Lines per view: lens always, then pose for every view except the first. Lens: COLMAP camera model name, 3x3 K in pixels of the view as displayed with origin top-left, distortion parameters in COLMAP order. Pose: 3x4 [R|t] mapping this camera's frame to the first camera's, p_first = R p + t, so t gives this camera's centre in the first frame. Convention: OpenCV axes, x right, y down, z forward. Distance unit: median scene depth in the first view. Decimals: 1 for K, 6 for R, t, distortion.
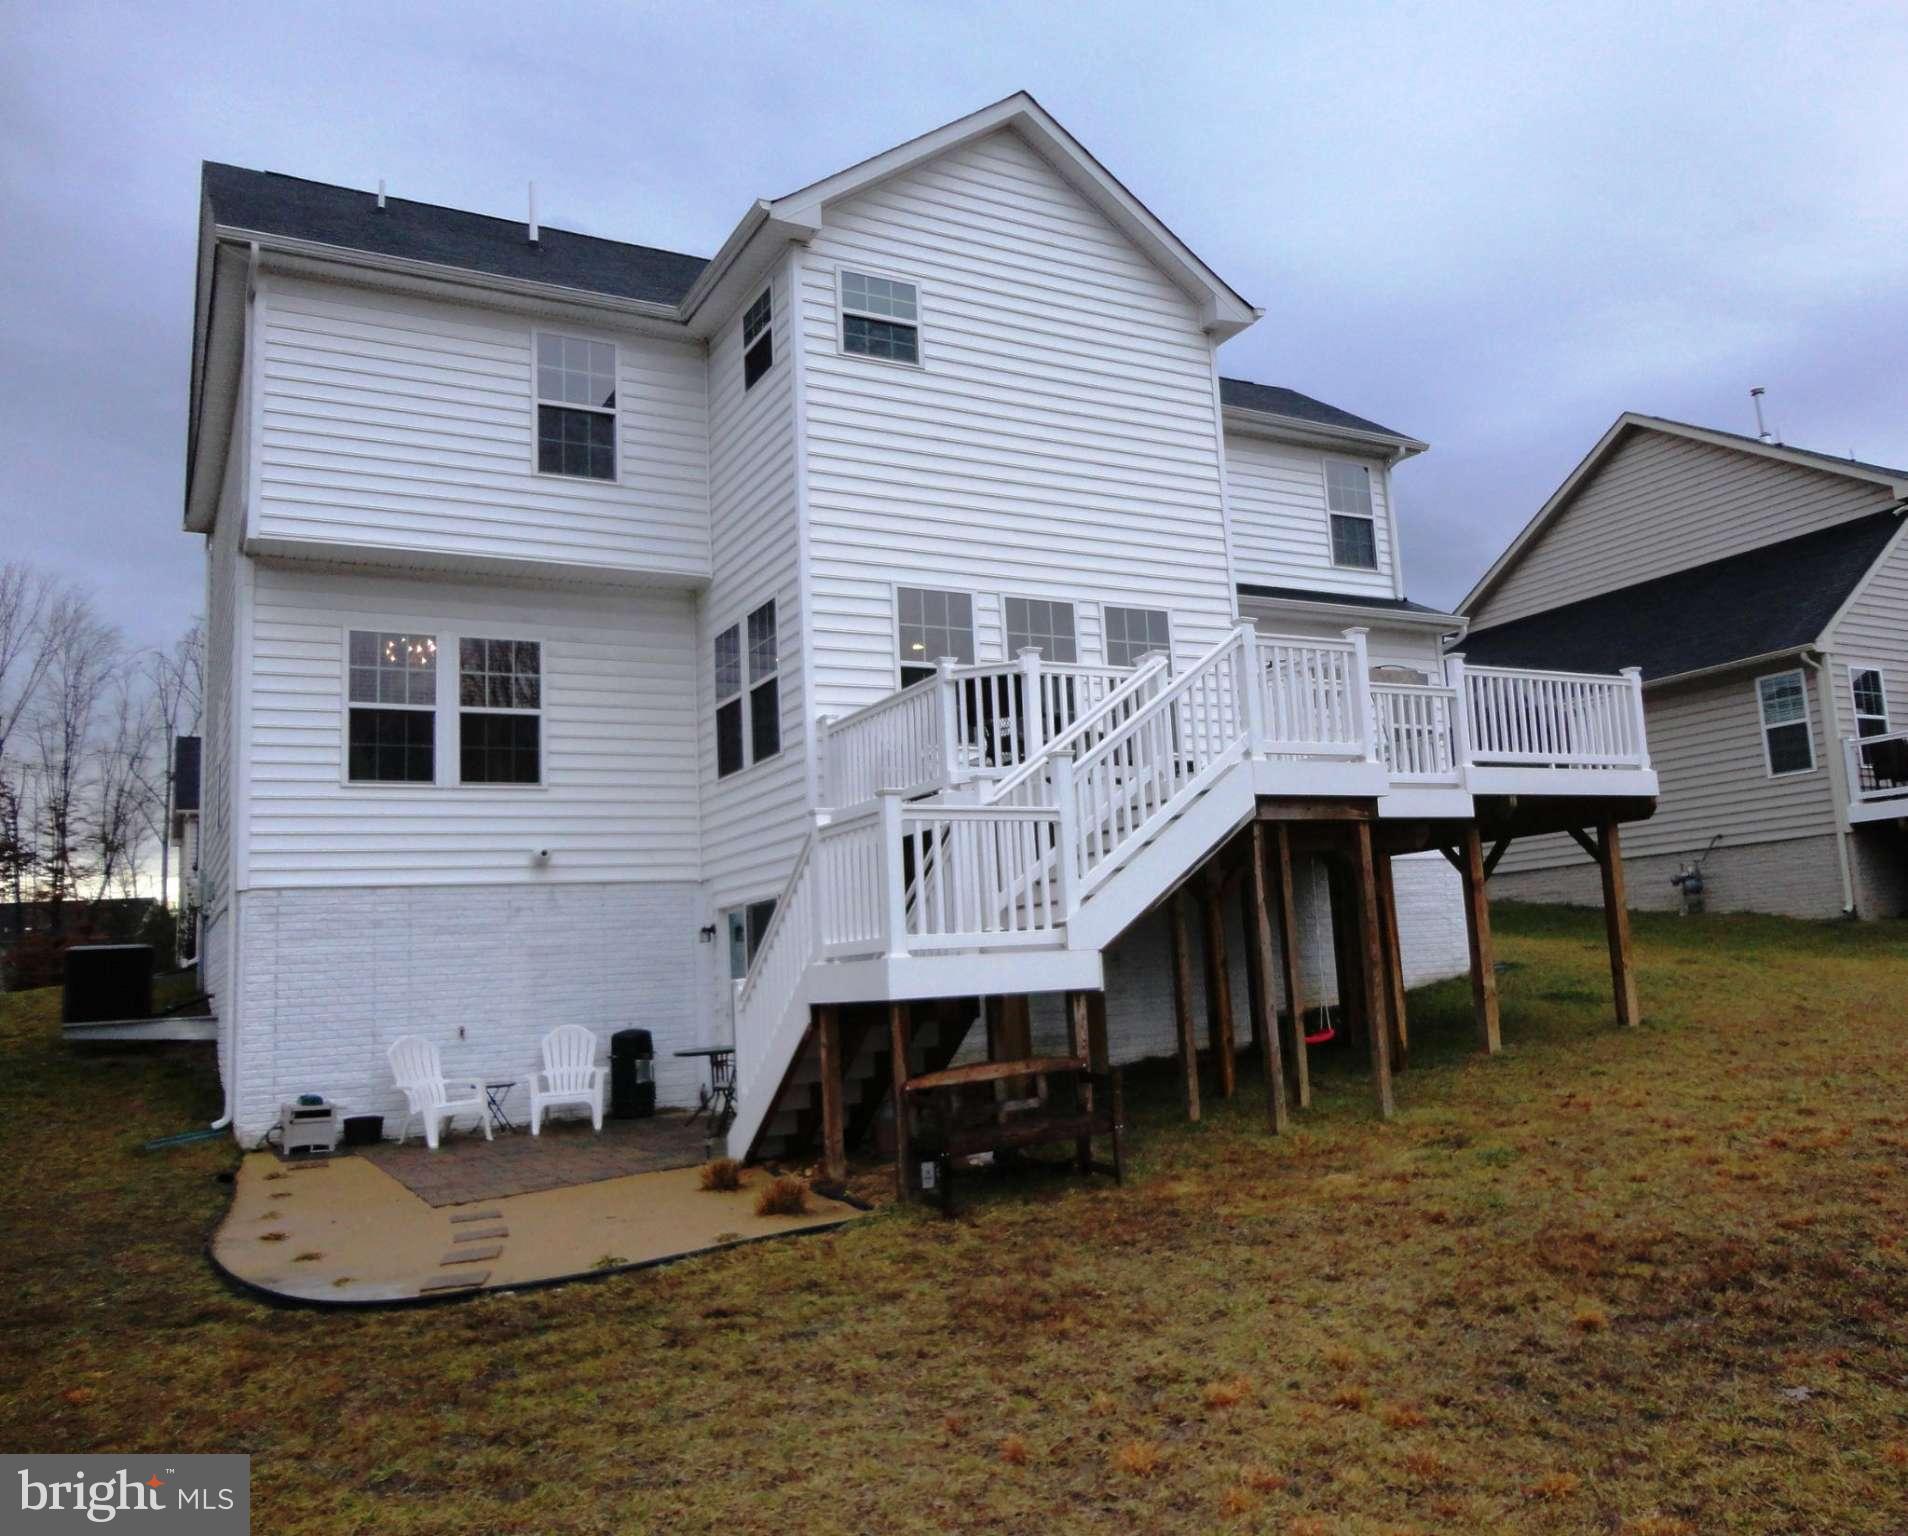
lens RADIAL K [[1539.7, 0, 954.0], [0, 1539.7, 768.0], [0, 0, 1]] dist [0.001665, 0.000209]
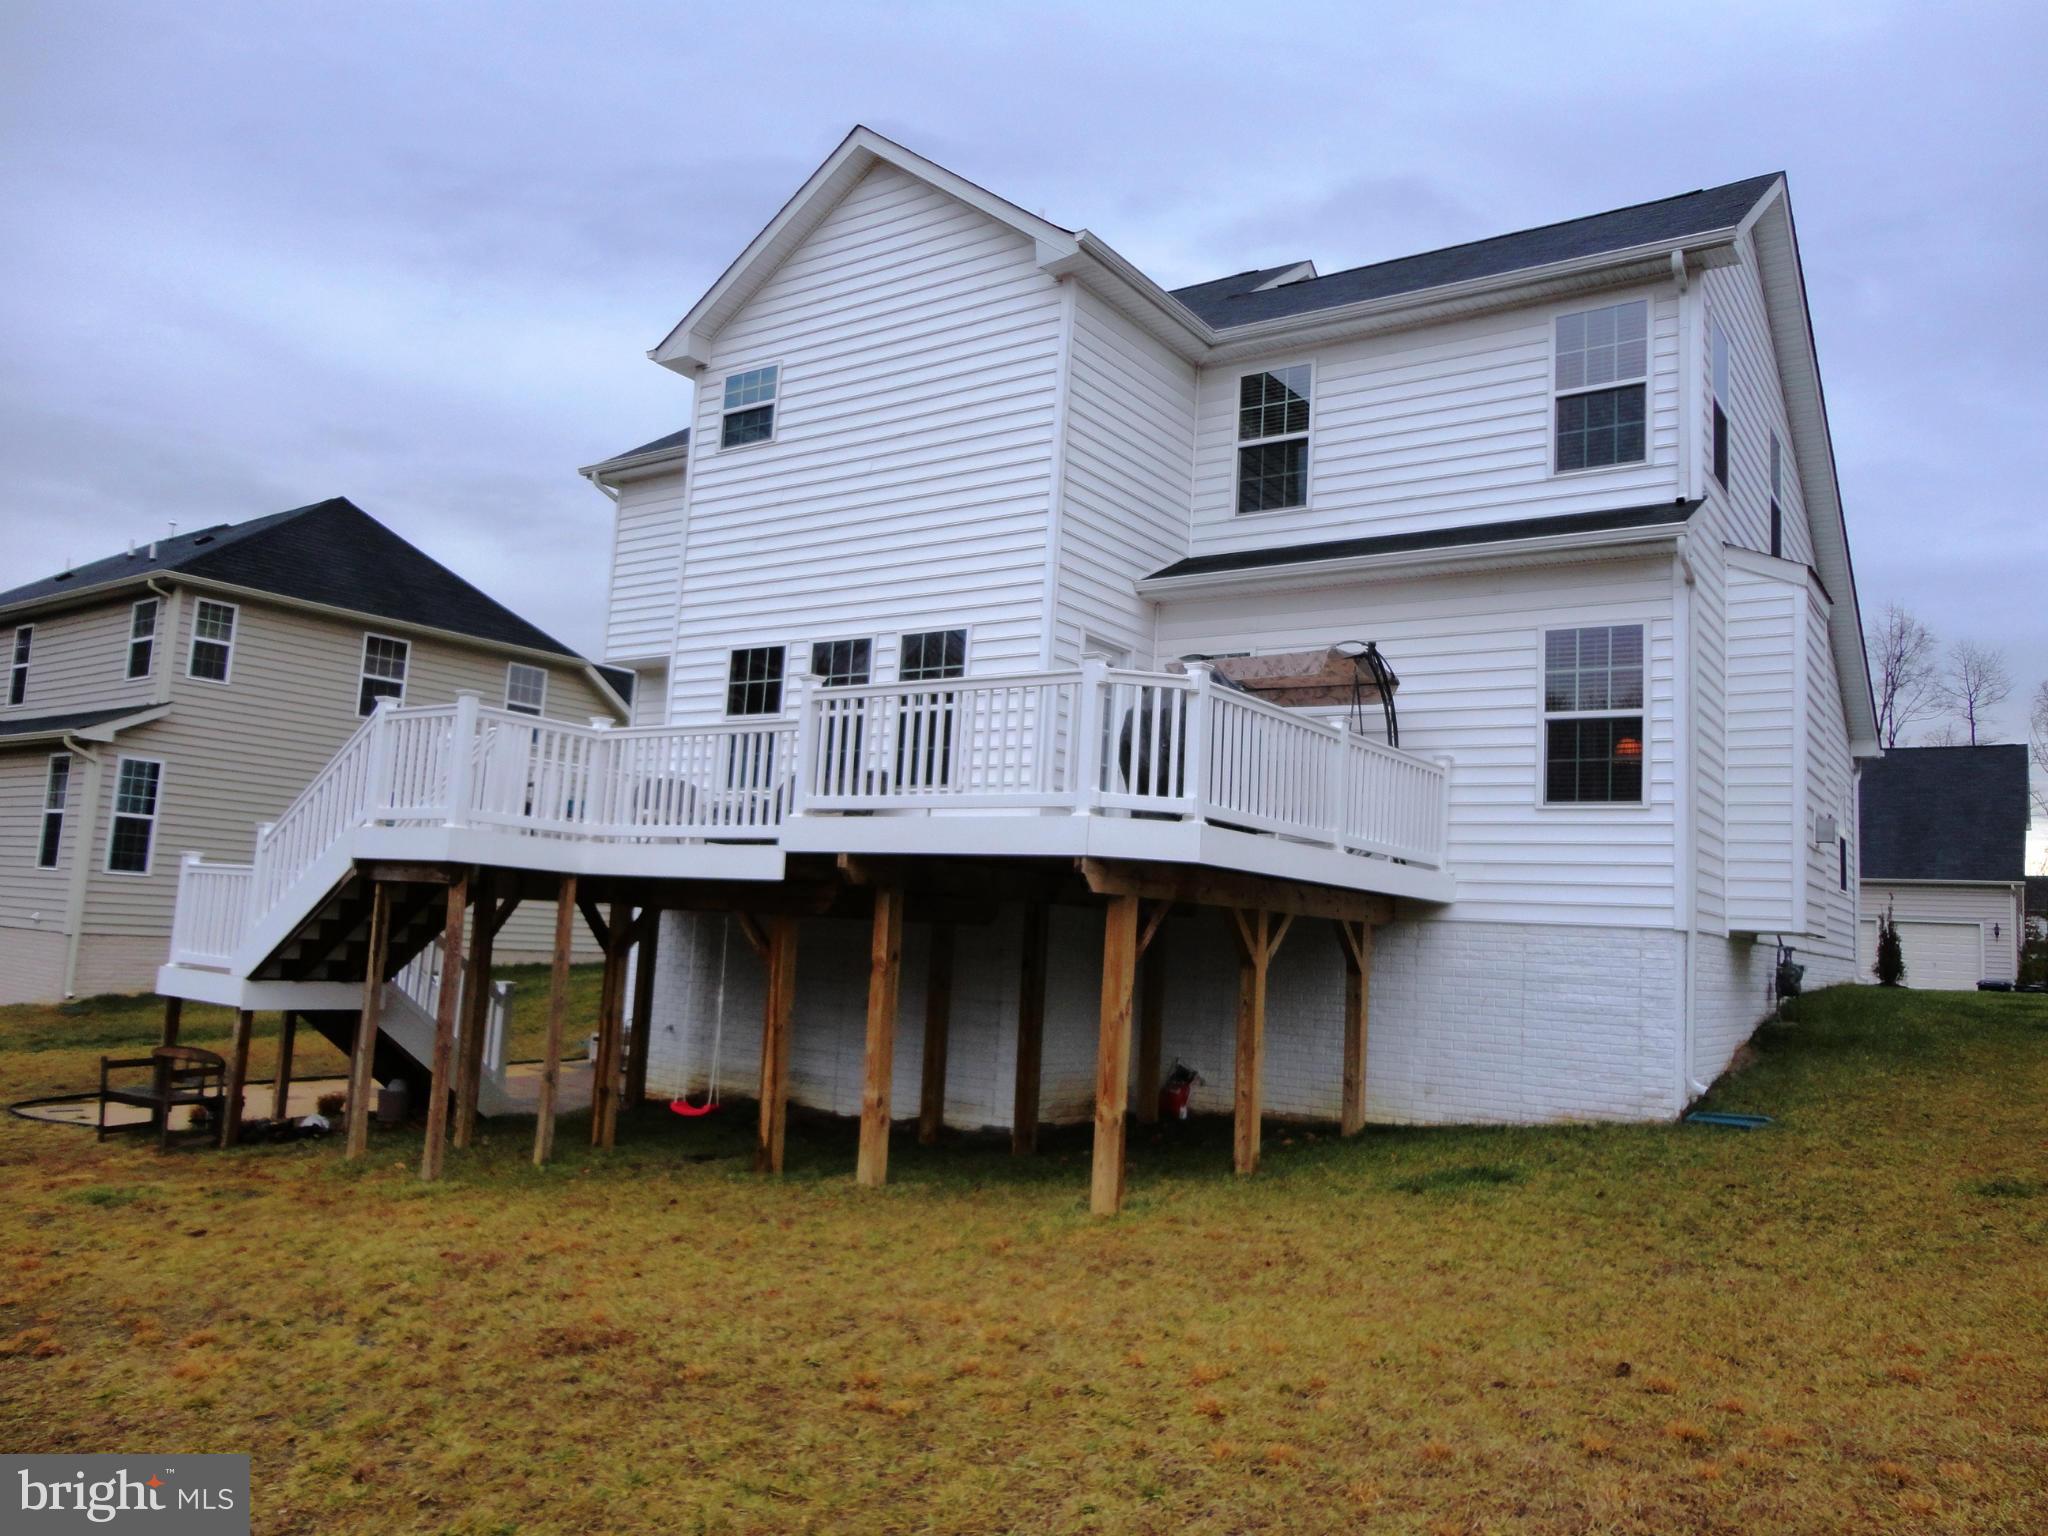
lens RADIAL K [[1504.8, 0, 1024.0], [0, 1504.8, 768.0], [0, 0, 1]] dist [-0.036538, 0.049415]
pose [[0.398789, -0.030733, -0.916528, 0.933239], [0.037040, 0.999162, -0.017388, -0.007220], [0.916295, -0.027015, 0.399593, 0.687111]]
